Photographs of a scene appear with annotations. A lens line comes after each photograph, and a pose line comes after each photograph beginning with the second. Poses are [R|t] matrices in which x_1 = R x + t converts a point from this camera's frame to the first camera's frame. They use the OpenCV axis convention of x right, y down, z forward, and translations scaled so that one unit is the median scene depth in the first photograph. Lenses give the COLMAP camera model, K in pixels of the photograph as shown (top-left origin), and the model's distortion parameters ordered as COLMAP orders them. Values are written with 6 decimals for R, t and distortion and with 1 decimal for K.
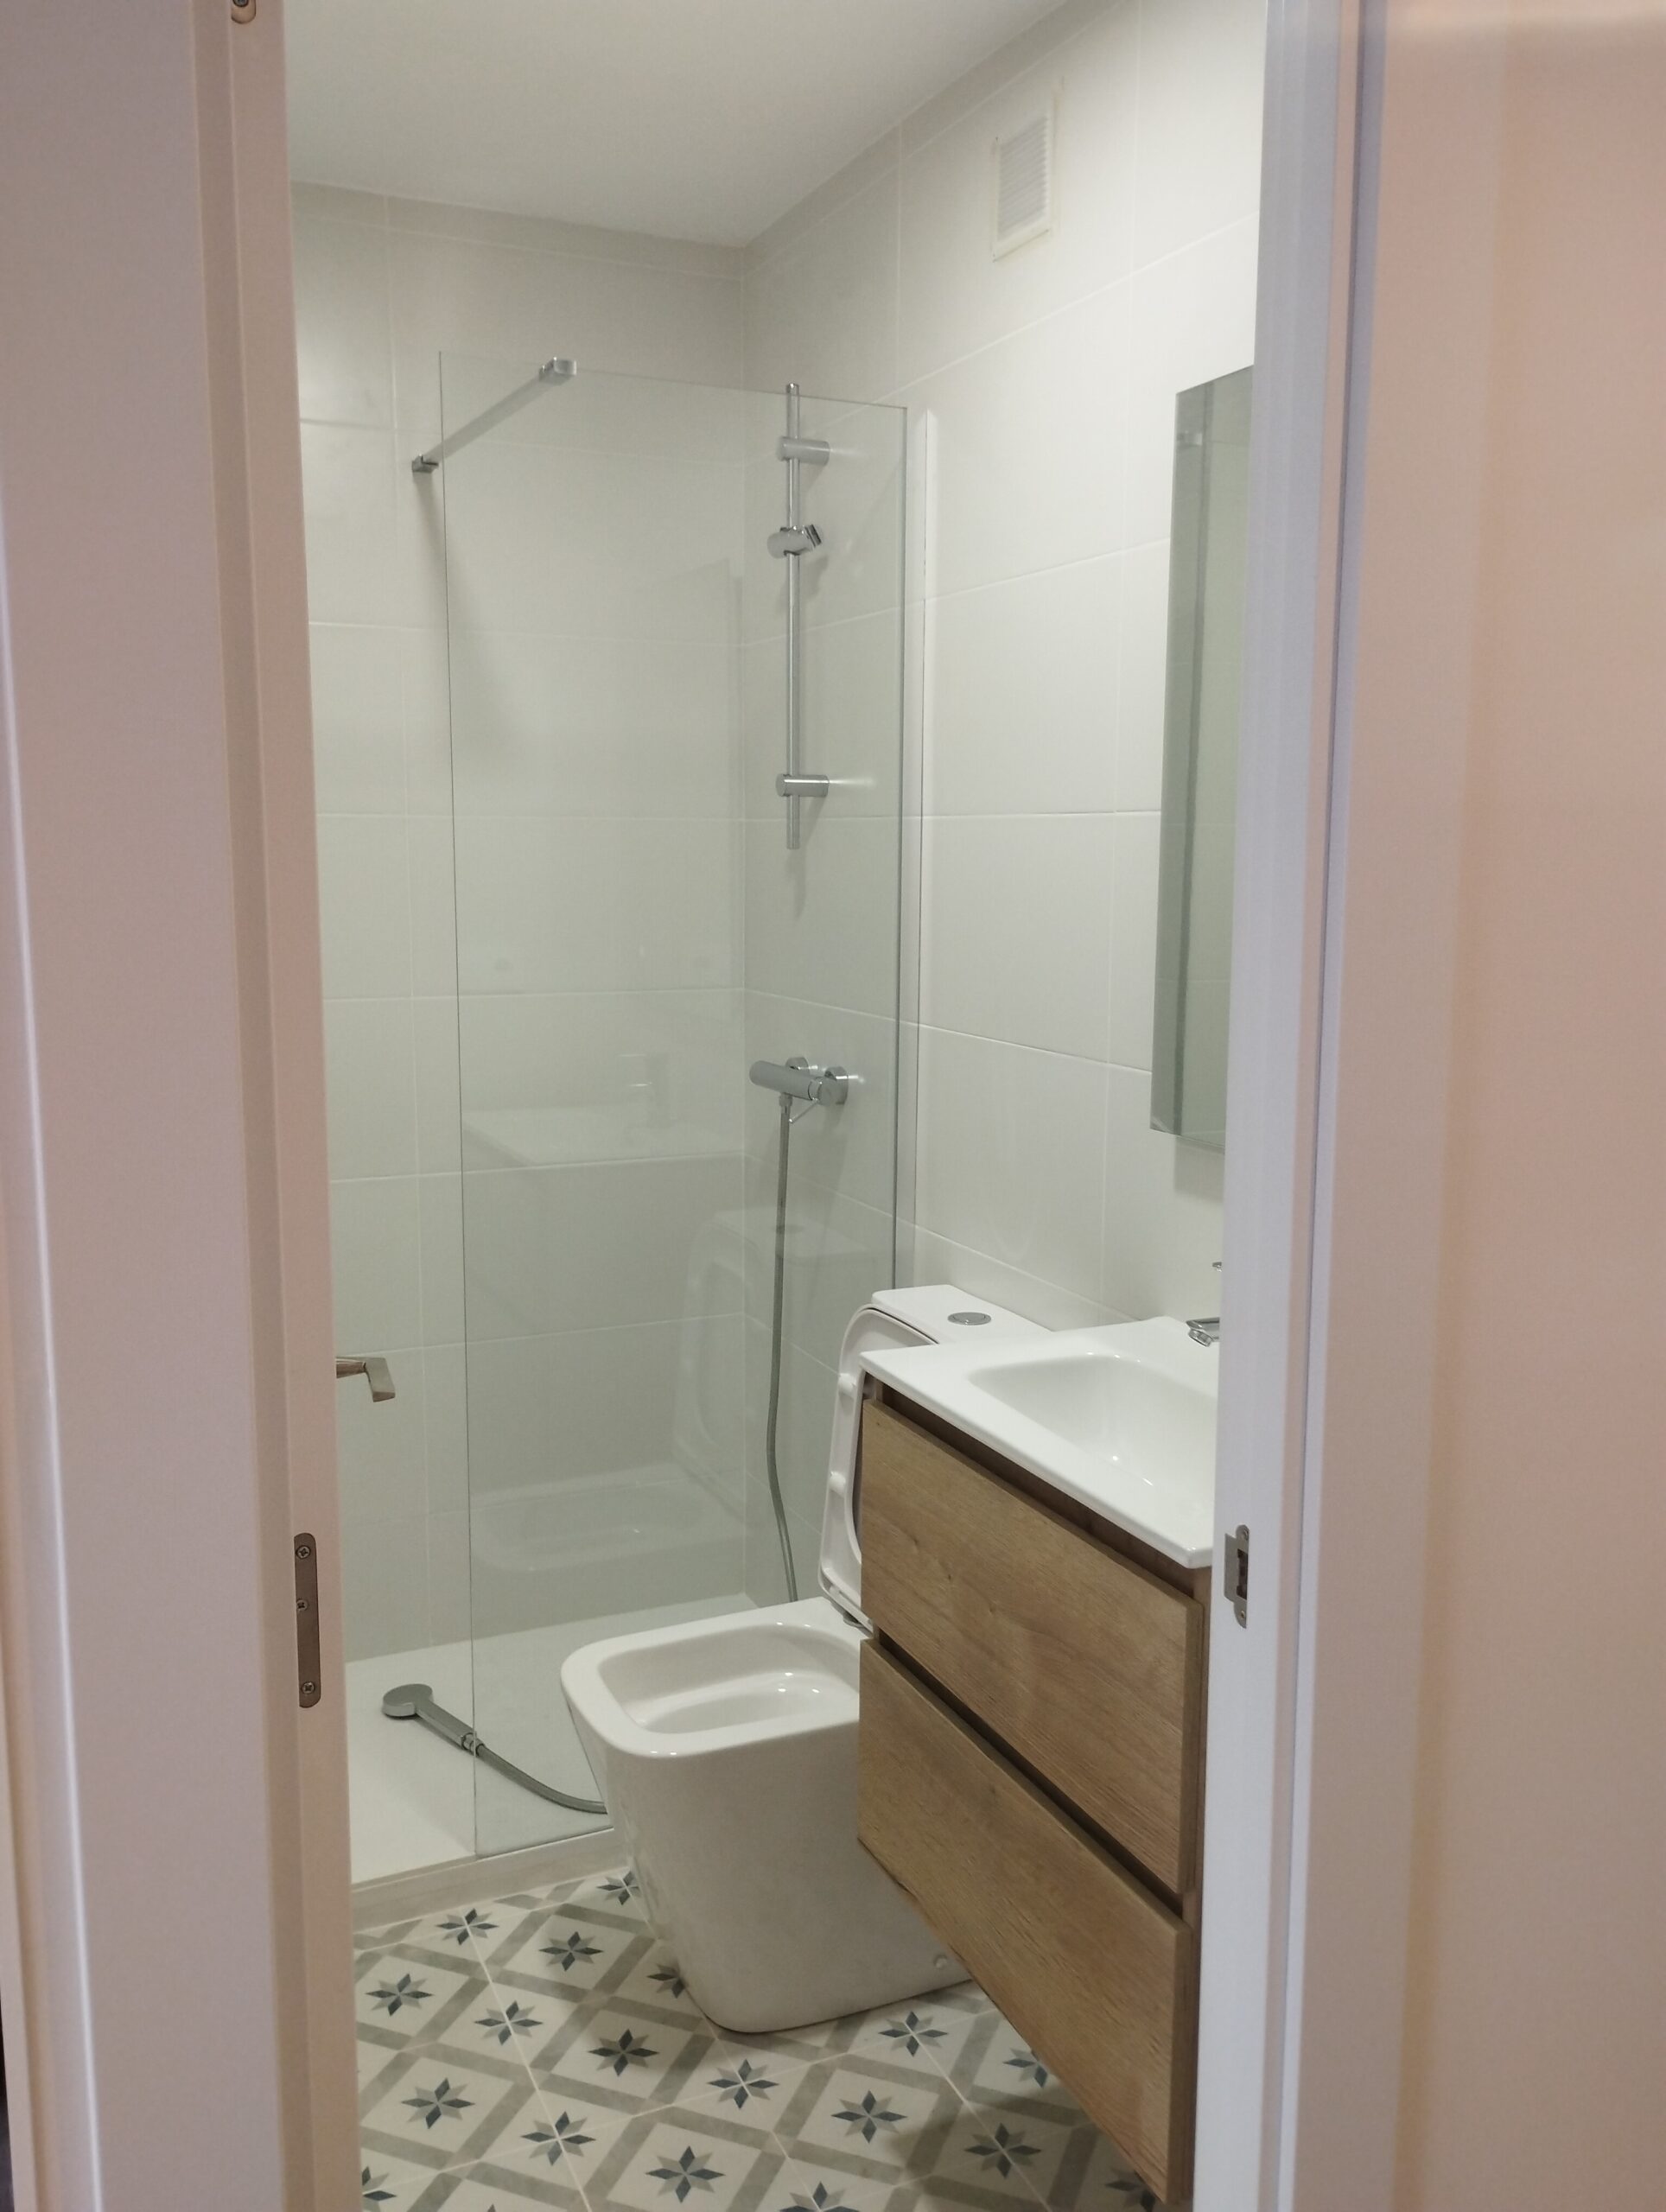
lens RADIAL K [[1863.6, 0, 834.8], [0, 1863.6, 1106.4], [0, 0, 1]] dist [0.063869, -0.080502]
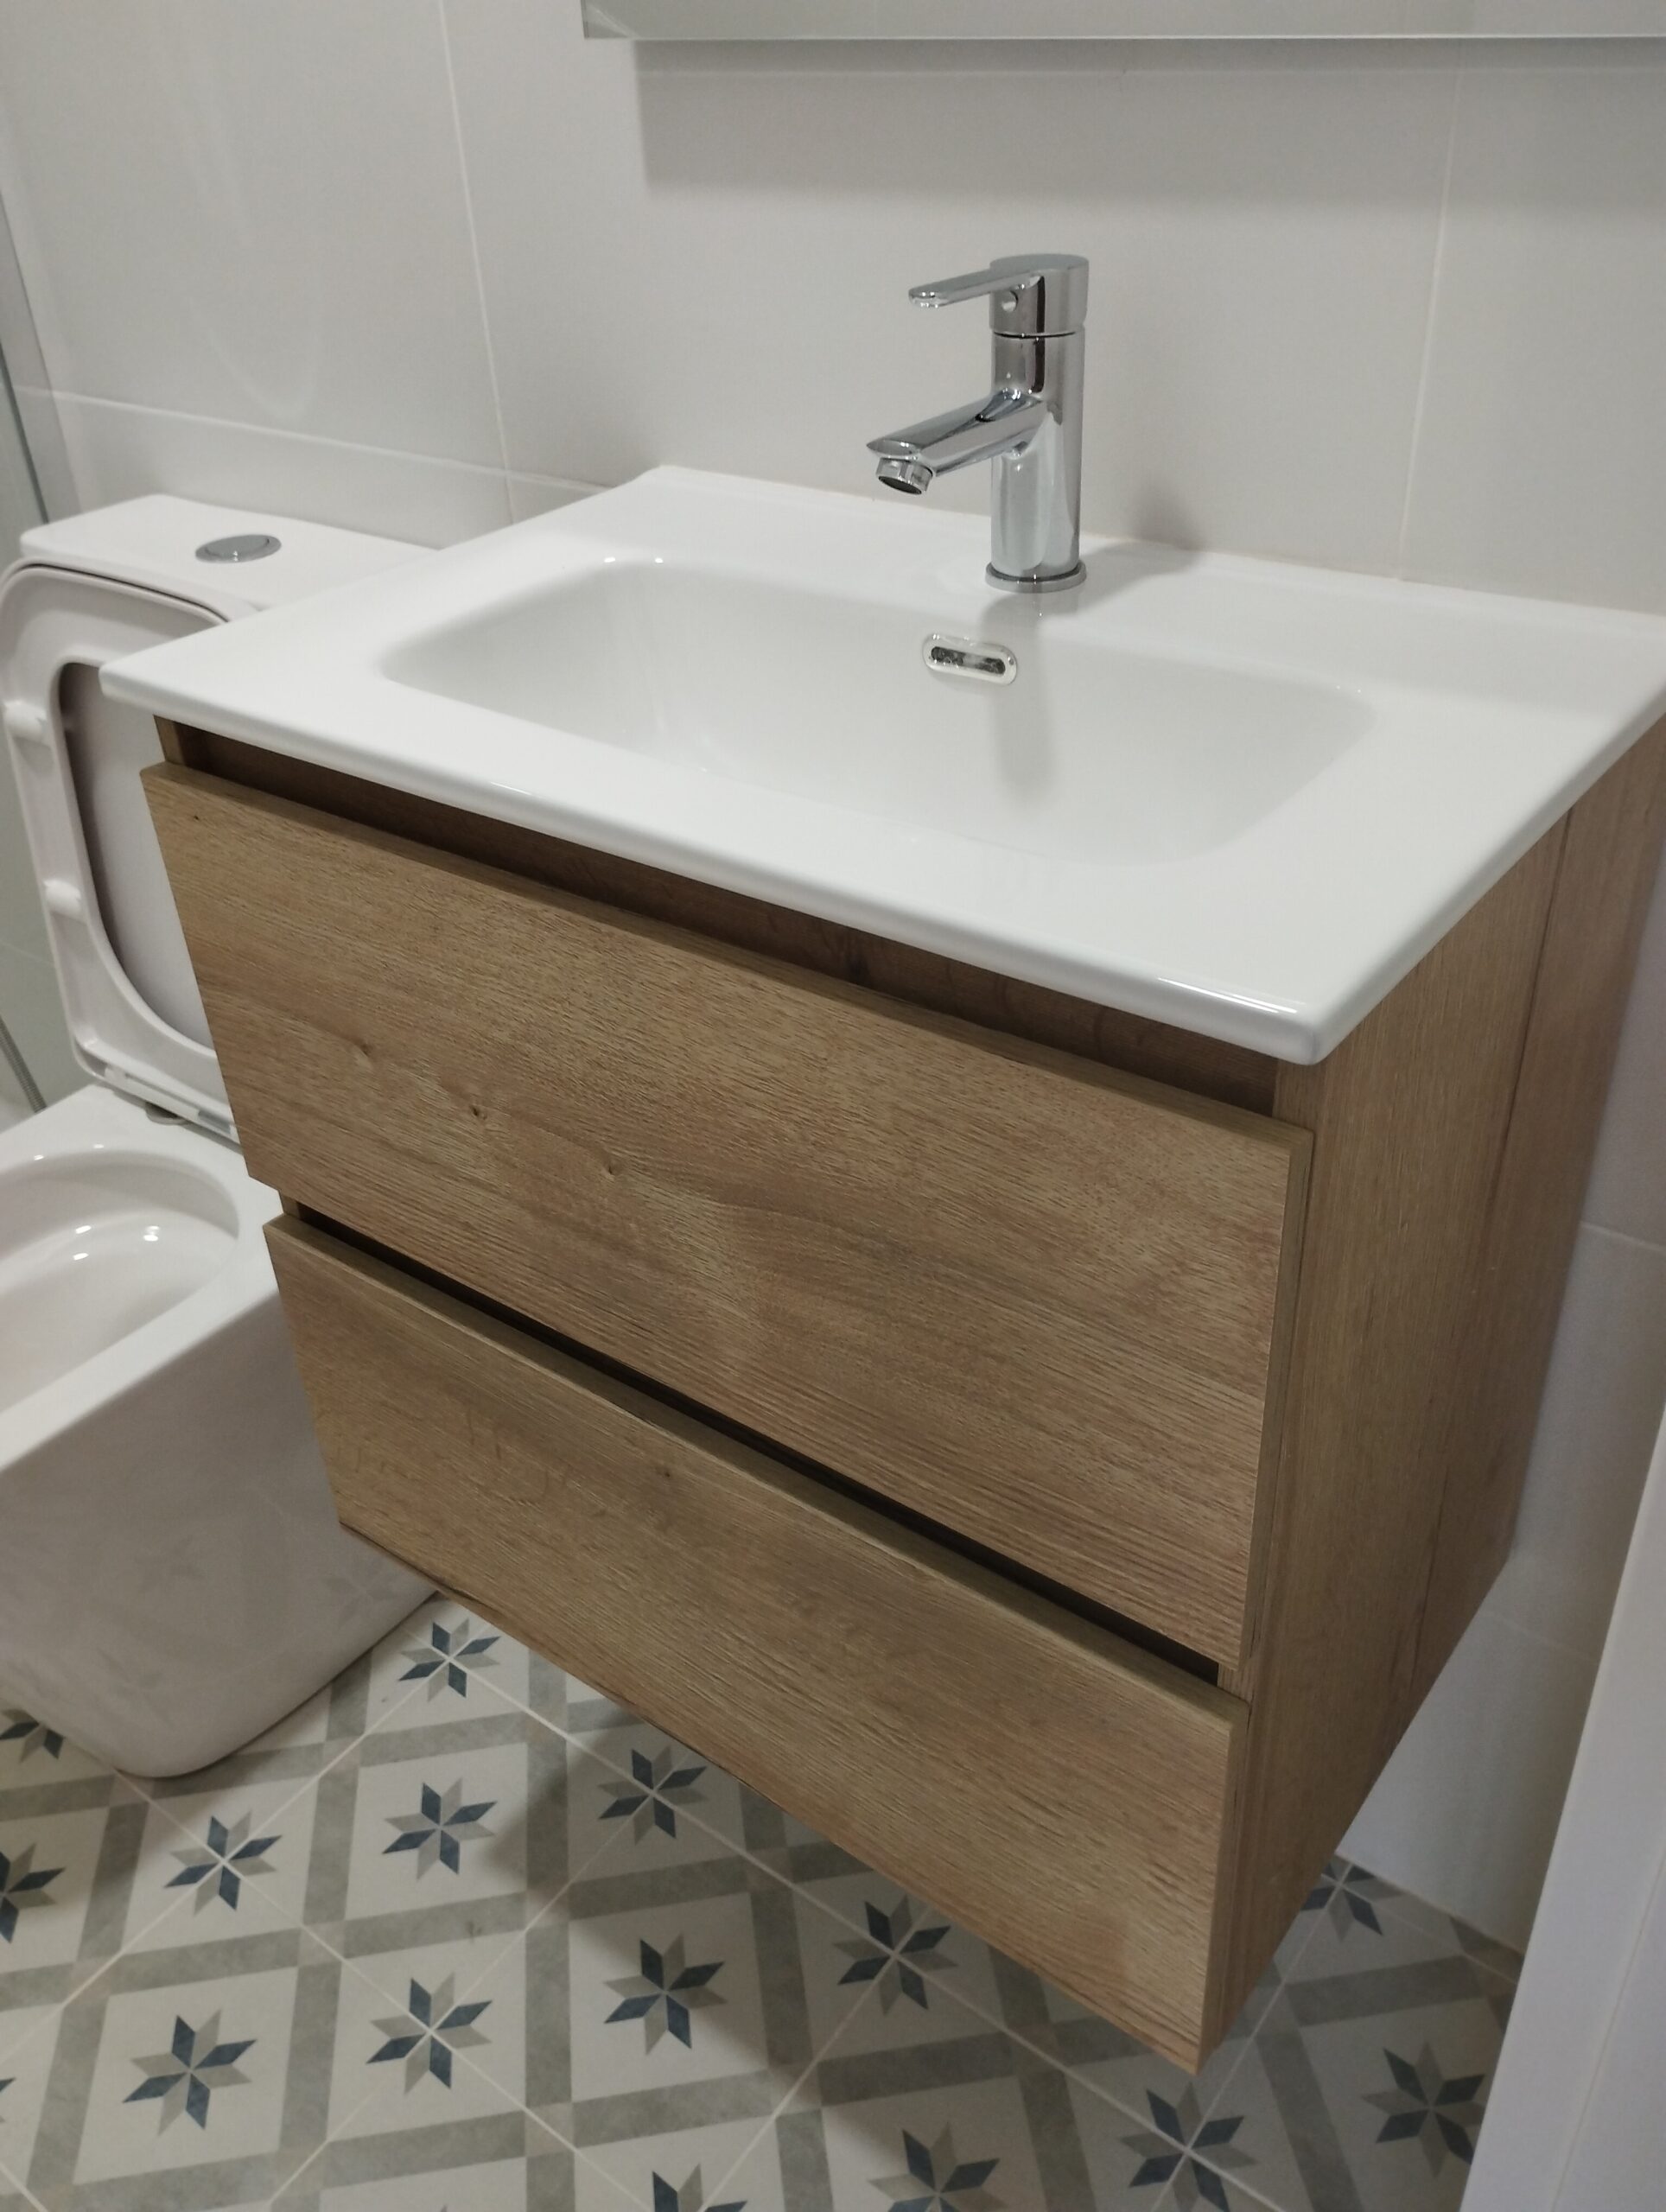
lens RADIAL K [[1863.6, 0, 844.0], [0, 1863.6, 1115.3], [0, 0, 1]] dist [0.063869, -0.080502]
pose [[0.877233, -0.303002, 0.372361, -0.025165], [0.123059, 0.891660, 0.435660, 0.049265], [-0.464025, -0.336352, 0.819480, 0.461095]]
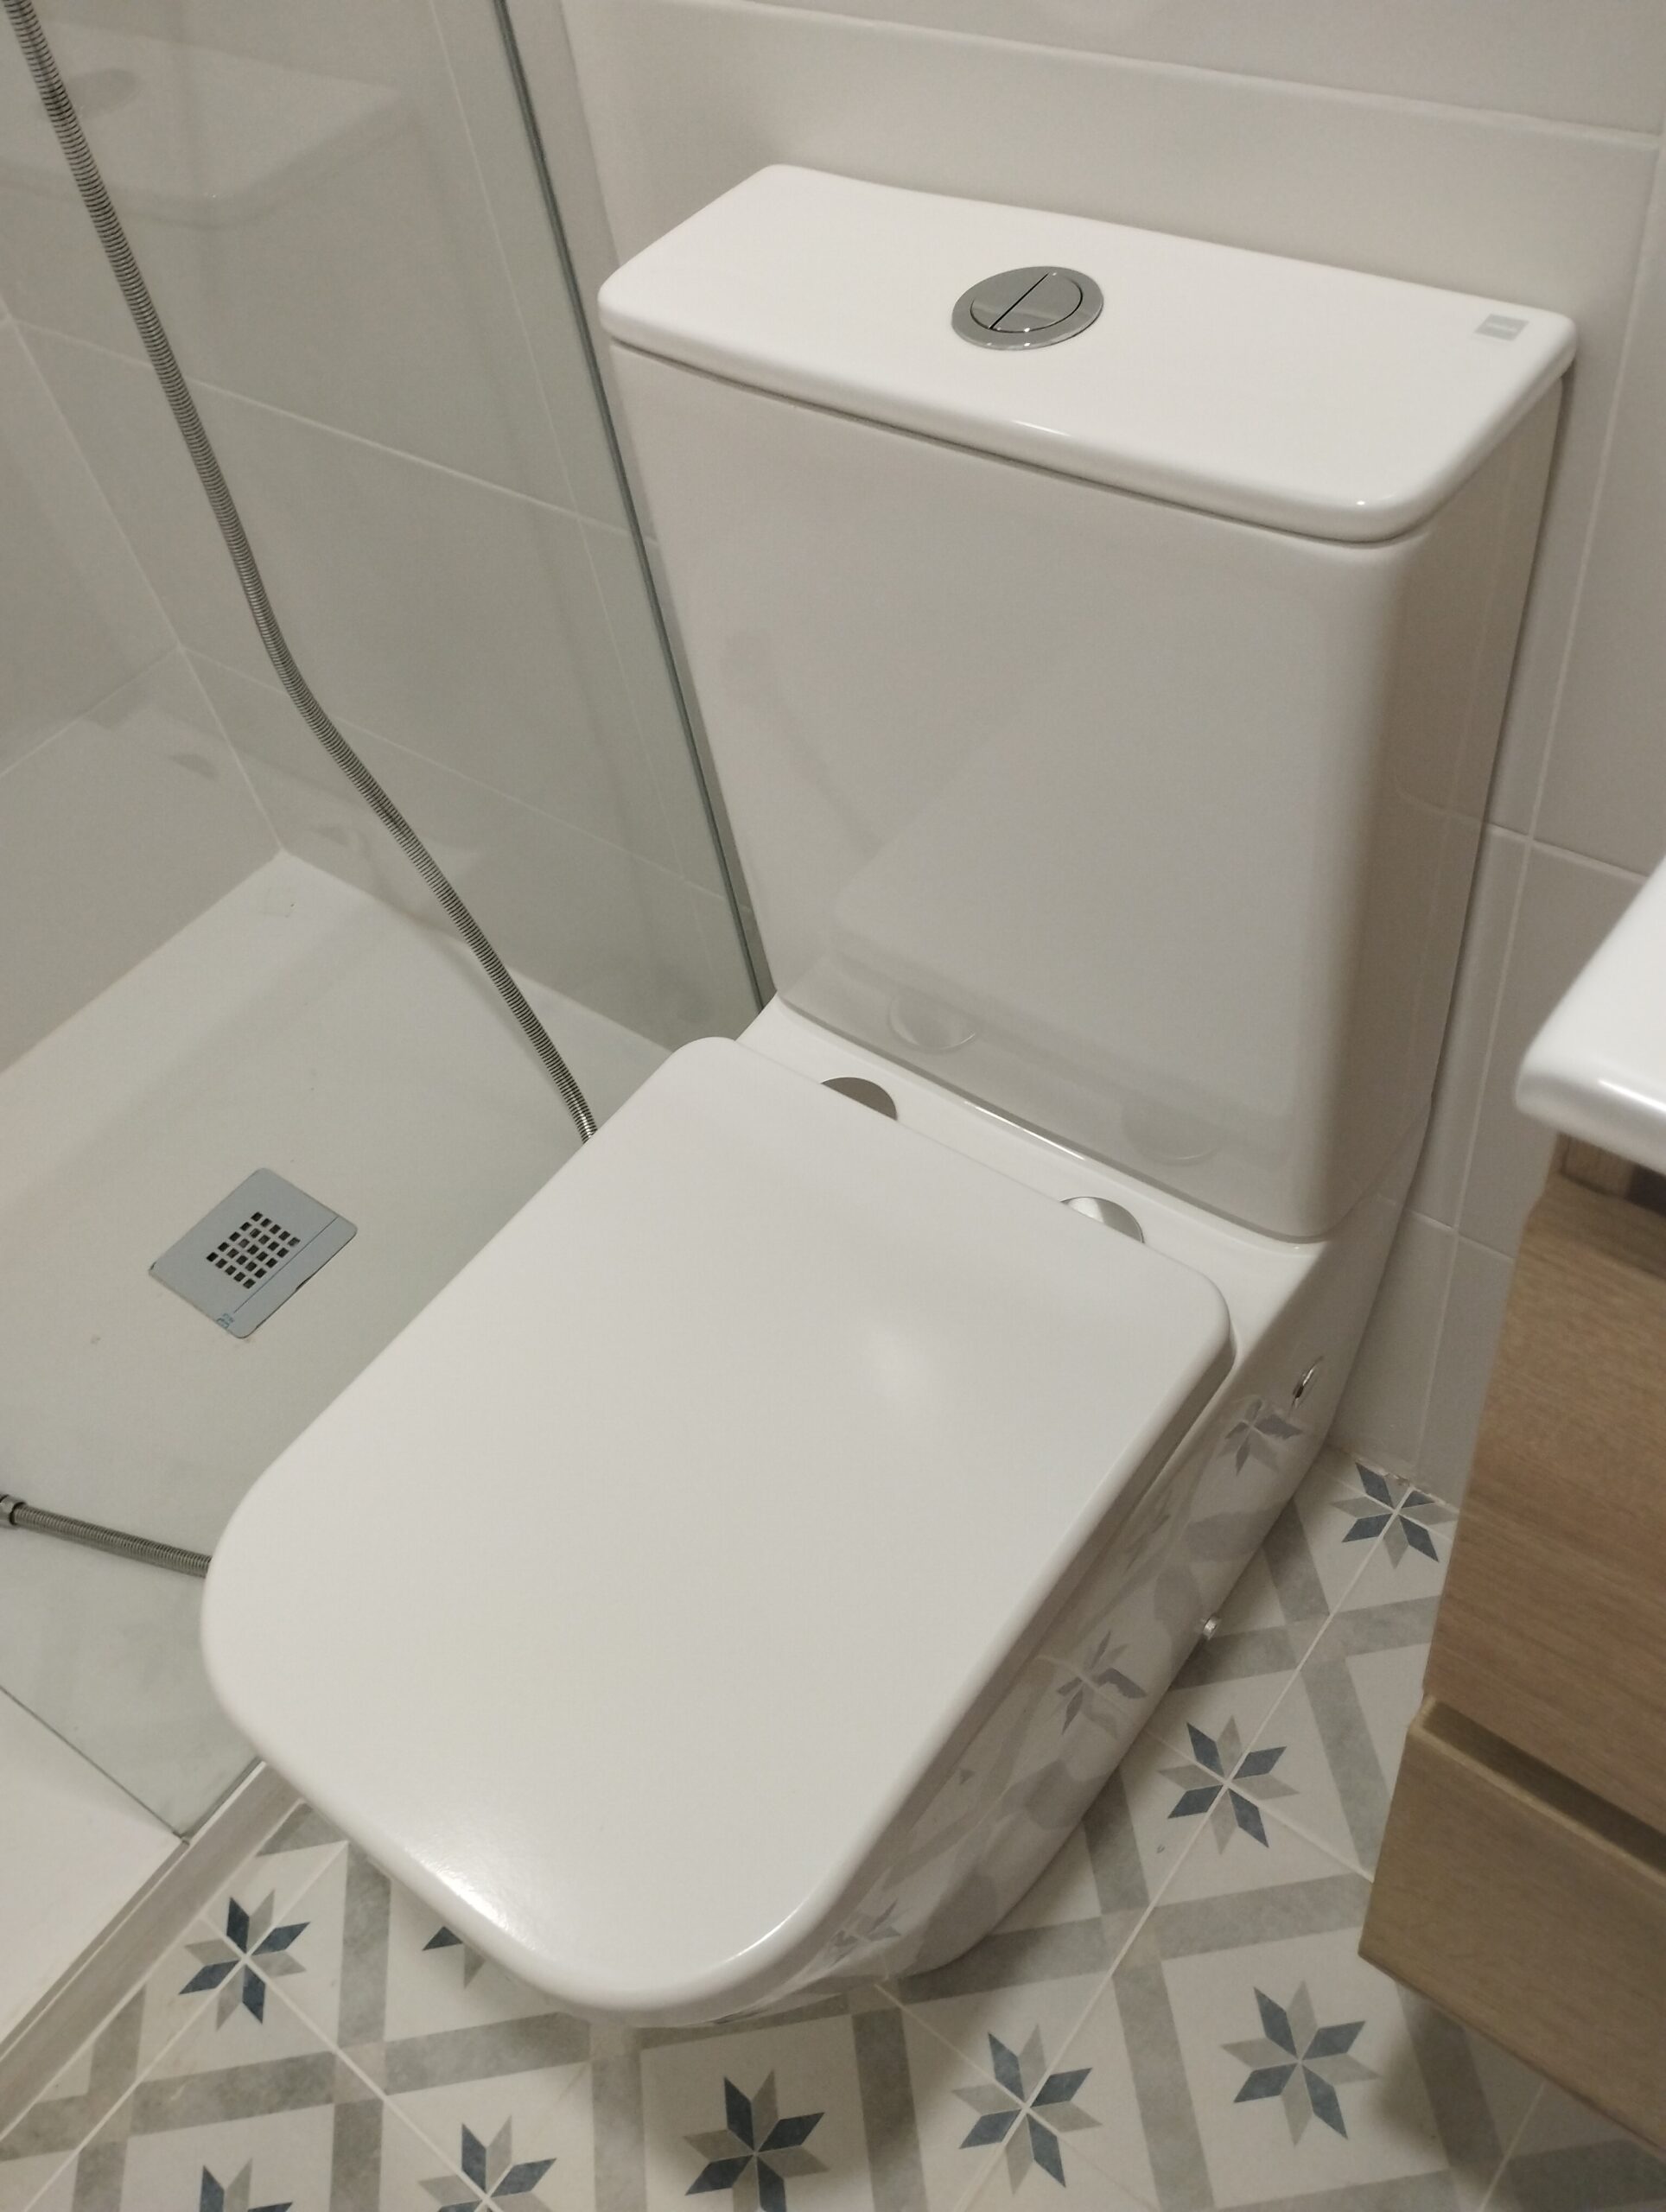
lens RADIAL K [[1863.6, 0, 835.9], [0, 1863.6, 1109.9], [0, 0, 1]] dist [0.063869, -0.080502]
pose [[0.875390, -0.443193, 0.193062, -0.069329], [0.218818, 0.719385, 0.659245, 0.002886], [-0.431059, -0.534850, 0.726721, 0.781979]]
